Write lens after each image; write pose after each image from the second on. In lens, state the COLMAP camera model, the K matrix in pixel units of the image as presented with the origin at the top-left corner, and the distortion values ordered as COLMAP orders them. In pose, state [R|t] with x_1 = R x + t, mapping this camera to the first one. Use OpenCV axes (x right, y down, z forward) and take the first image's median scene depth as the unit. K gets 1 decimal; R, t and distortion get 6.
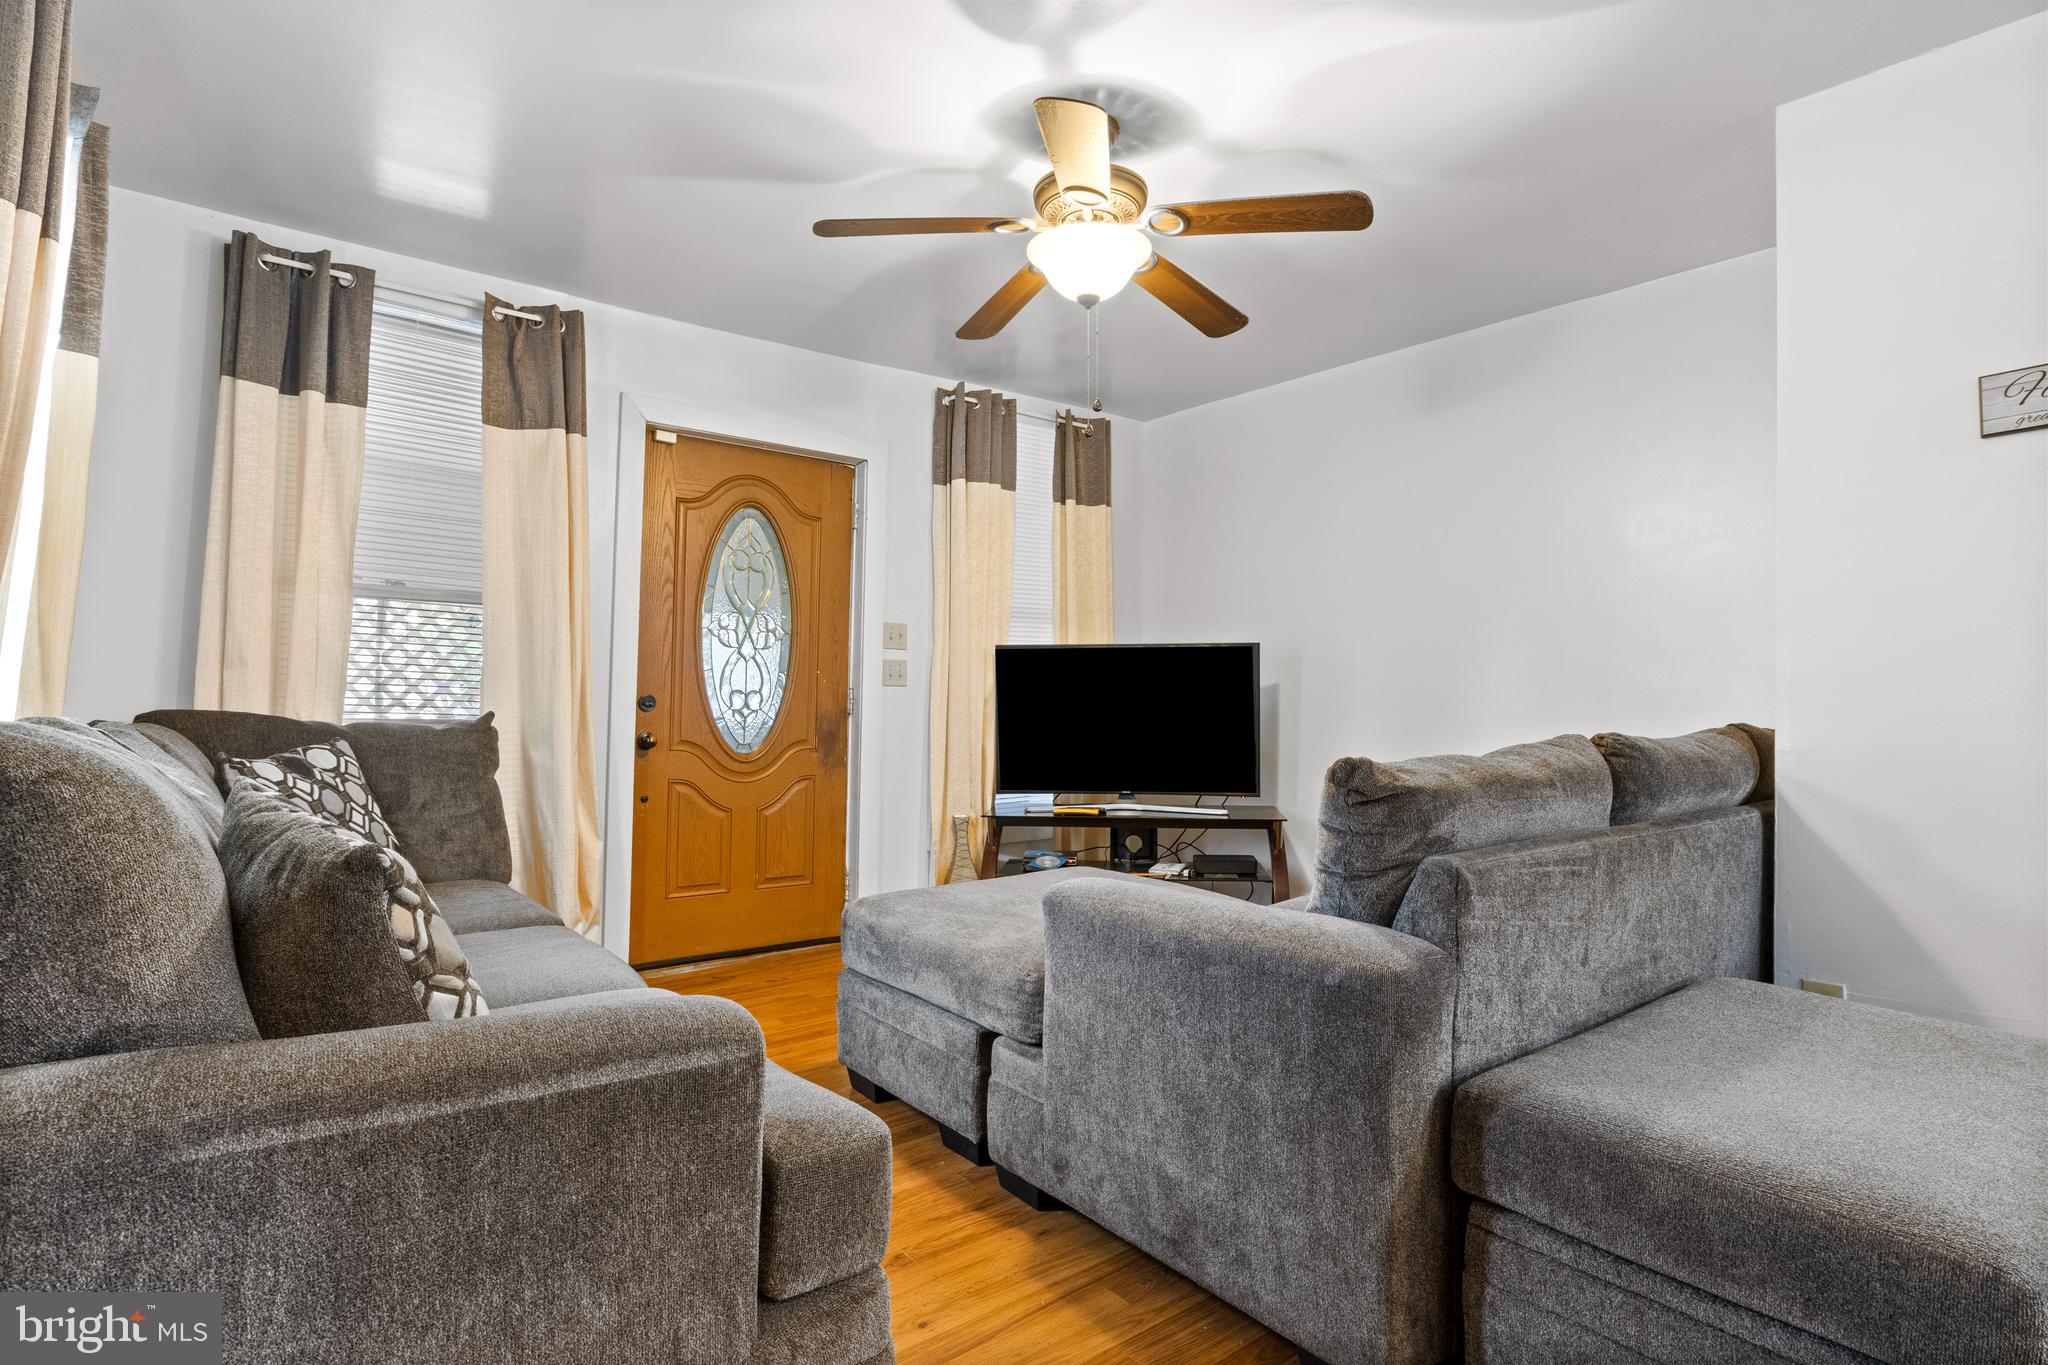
lens RADIAL K [[1022.6, 0, 1024.0], [0, 1022.6, 682.5], [0, 0, 1]] dist [-0.004145, 0.000192]
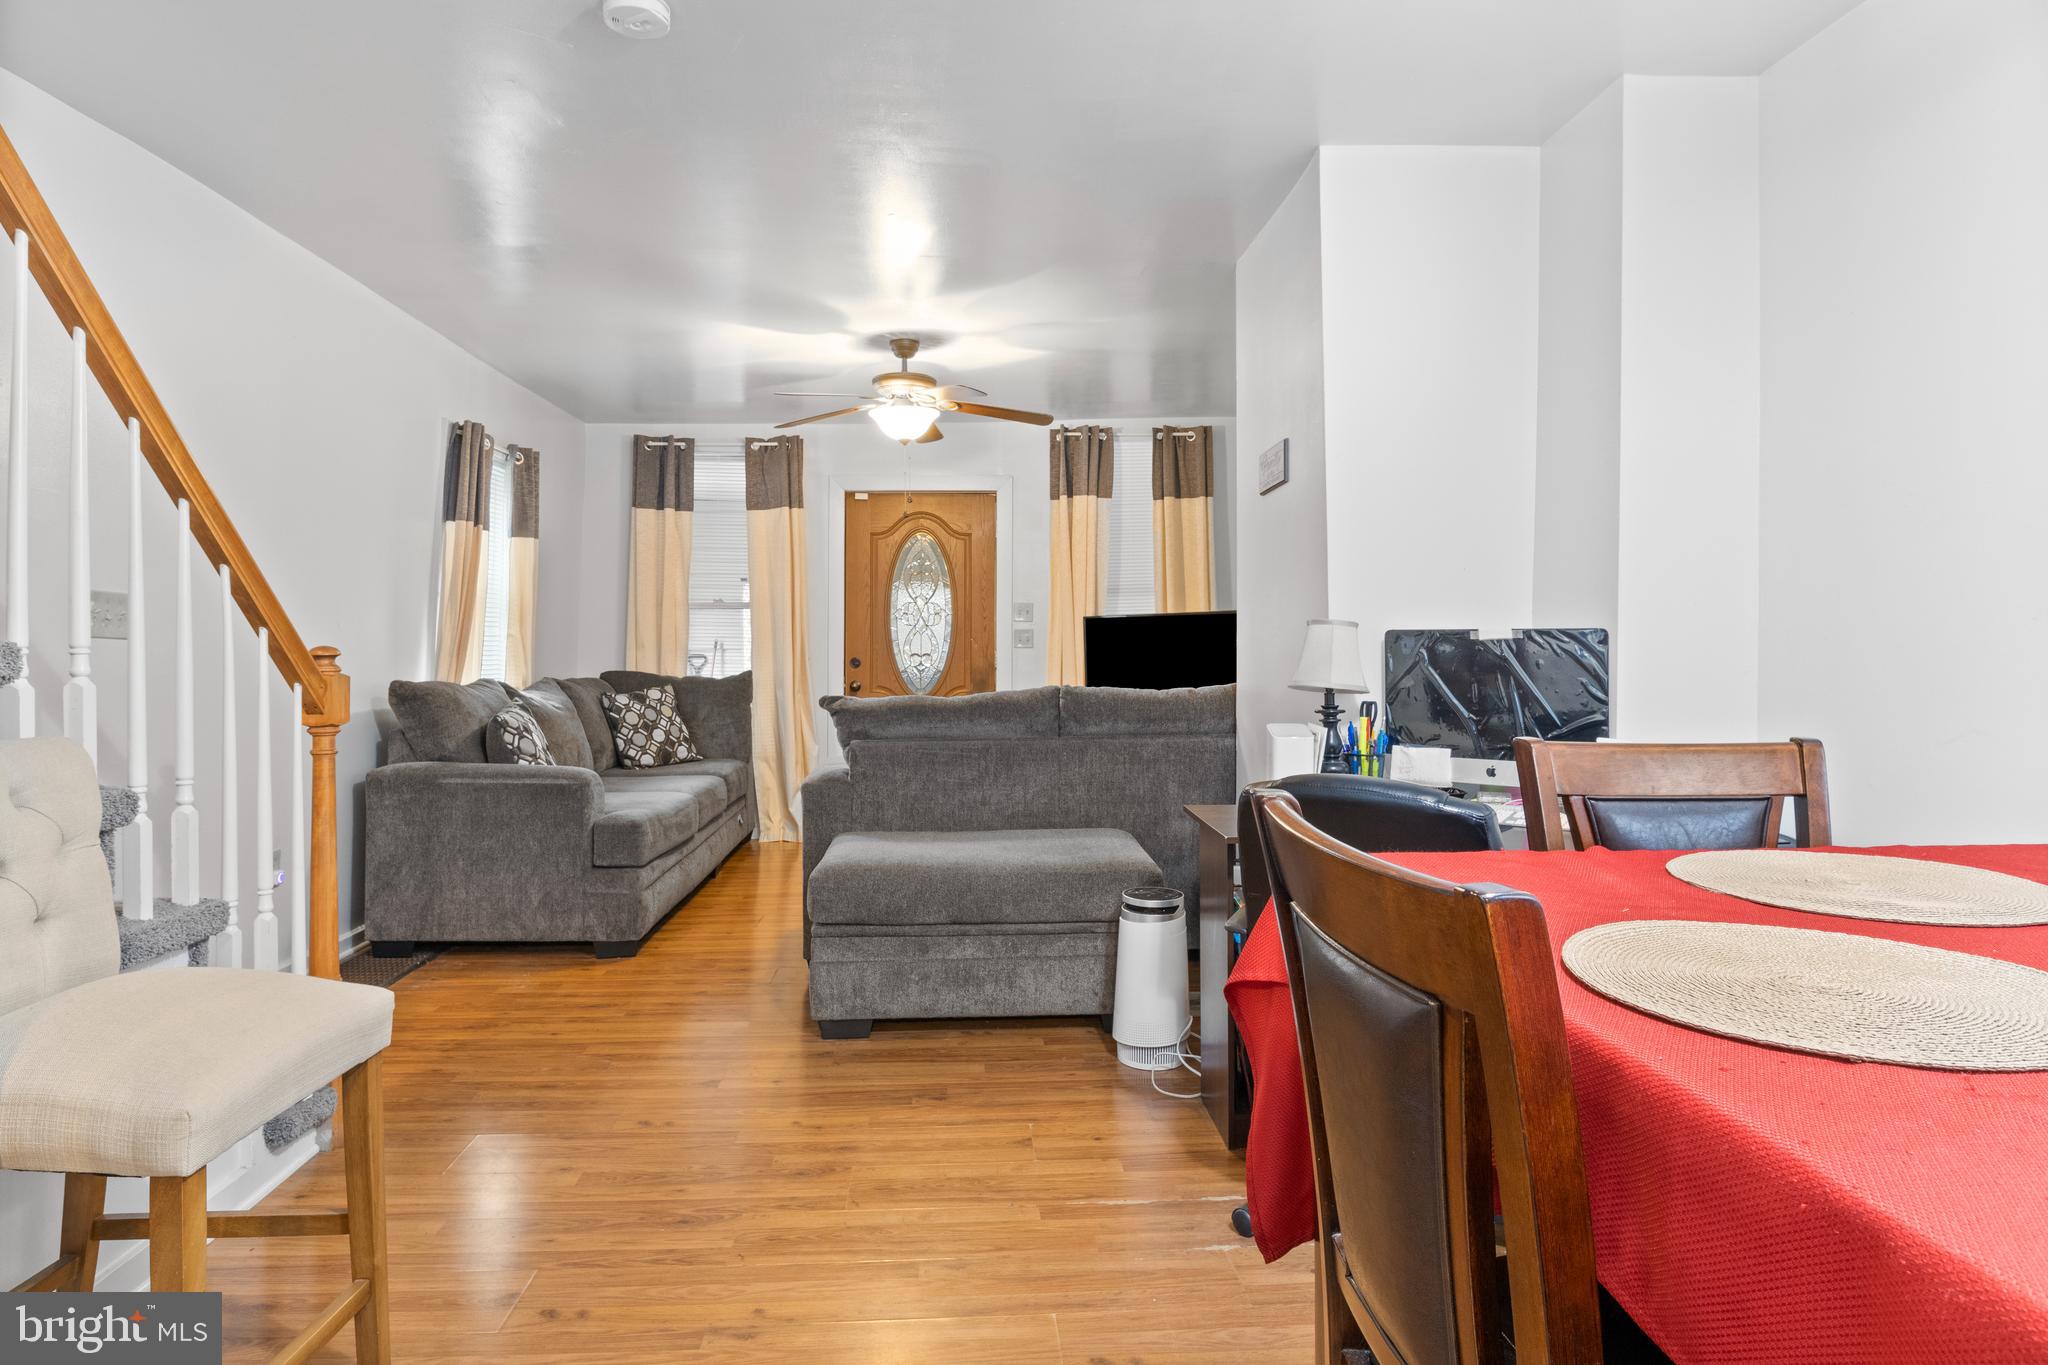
lens RADIAL K [[1198.7, 0, 1024.8], [0, 1198.7, 640.3], [0, 0, 1]] dist [0.000111, -0.000342]
pose [[0.815119, -0.017201, -0.579038, 1.092737], [0.028298, 0.999548, 0.010143, -0.031304], [0.578602, -0.024654, 0.815237, -0.449093]]
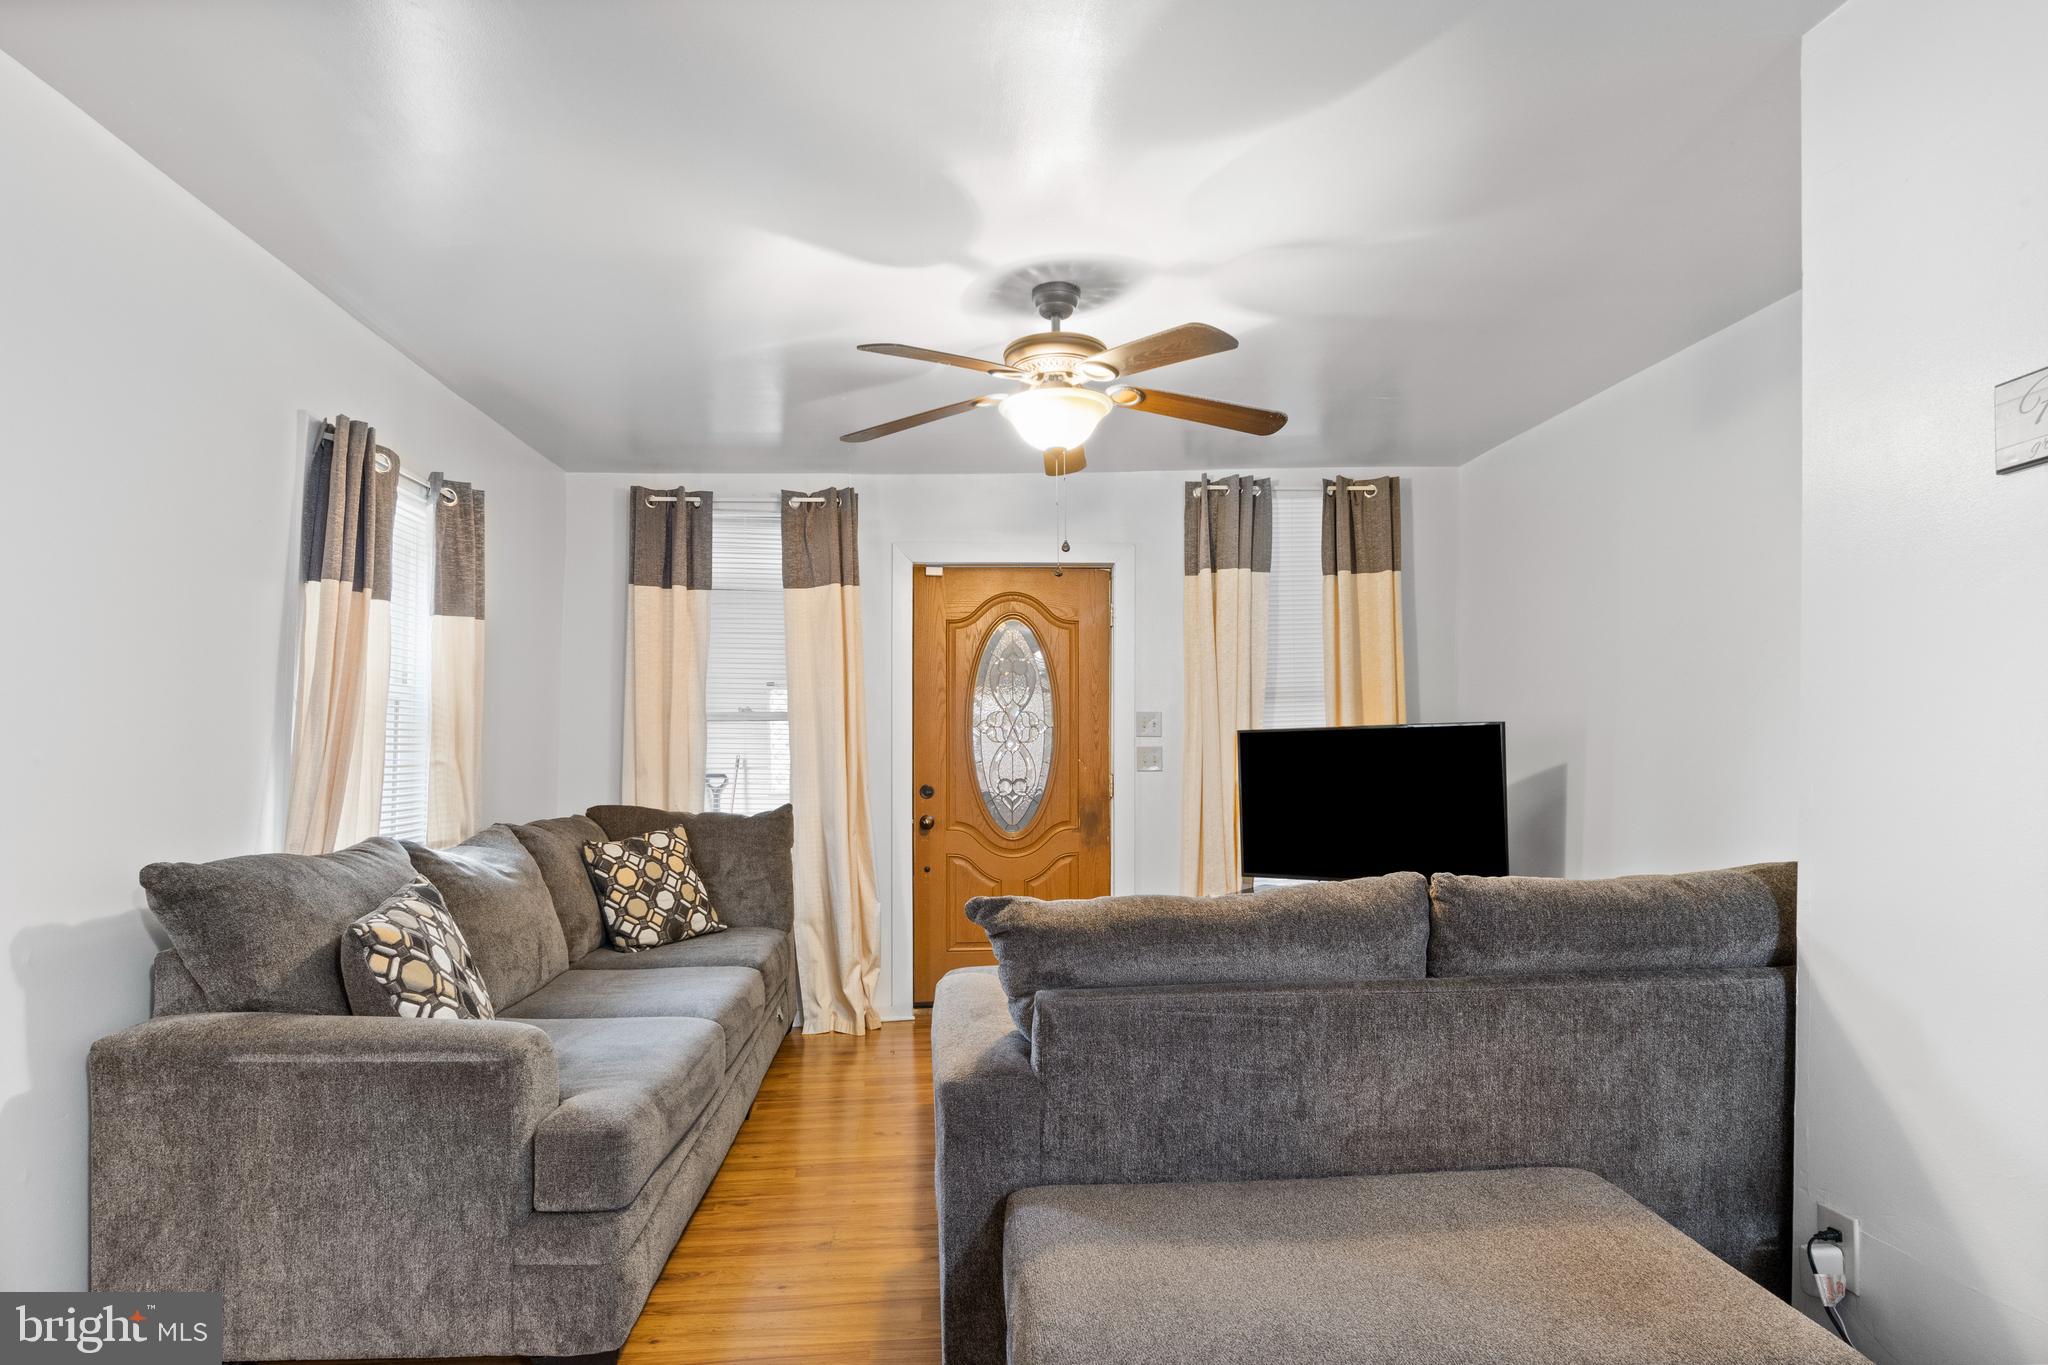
lens RADIAL K [[1060.8, 0, 1017.9], [0, 1060.8, 753.6], [0, 0, 1]] dist [-0.002352, -0.000110]
pose [[0.823302, -0.013822, -0.567435, 0.512435], [0.031019, 0.999305, 0.020665, -0.055489], [0.566755, -0.034615, 0.823159, 0.017378]]
